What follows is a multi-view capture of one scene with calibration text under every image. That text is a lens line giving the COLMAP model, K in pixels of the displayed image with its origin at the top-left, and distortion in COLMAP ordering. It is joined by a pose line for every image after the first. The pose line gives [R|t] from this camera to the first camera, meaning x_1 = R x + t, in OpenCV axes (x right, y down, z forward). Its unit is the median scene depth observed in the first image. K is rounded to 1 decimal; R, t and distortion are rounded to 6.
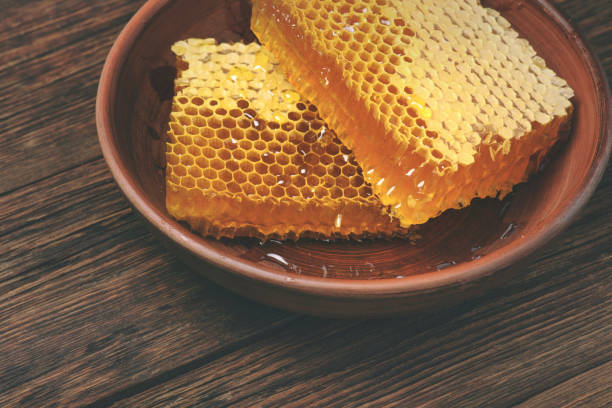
lens RADIAL K [[2084.5, 0, 311.7], [0, 2084.5, 202.9], [0, 0, 1]] dist [-0.009570, 0.000000]
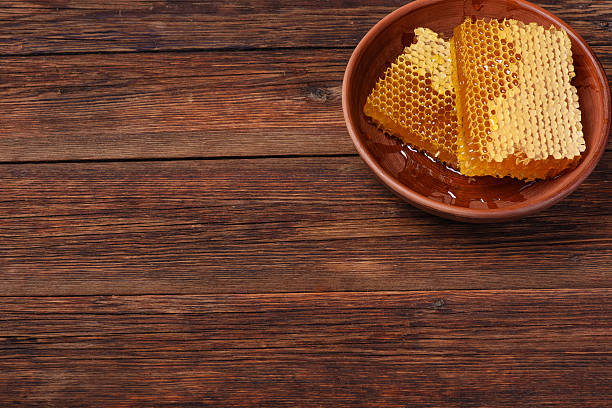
lens RADIAL K [[2084.5, 0, 304.8], [0, 2084.5, 199.9], [0, 0, 1]] dist [-0.009570, 0.000000]
pose [[0.842096, 0.470277, -0.264034, 0.436680], [-0.410397, 0.876383, 0.252047, -0.388242], [0.349926, -0.103889, 0.930999, -0.843358]]
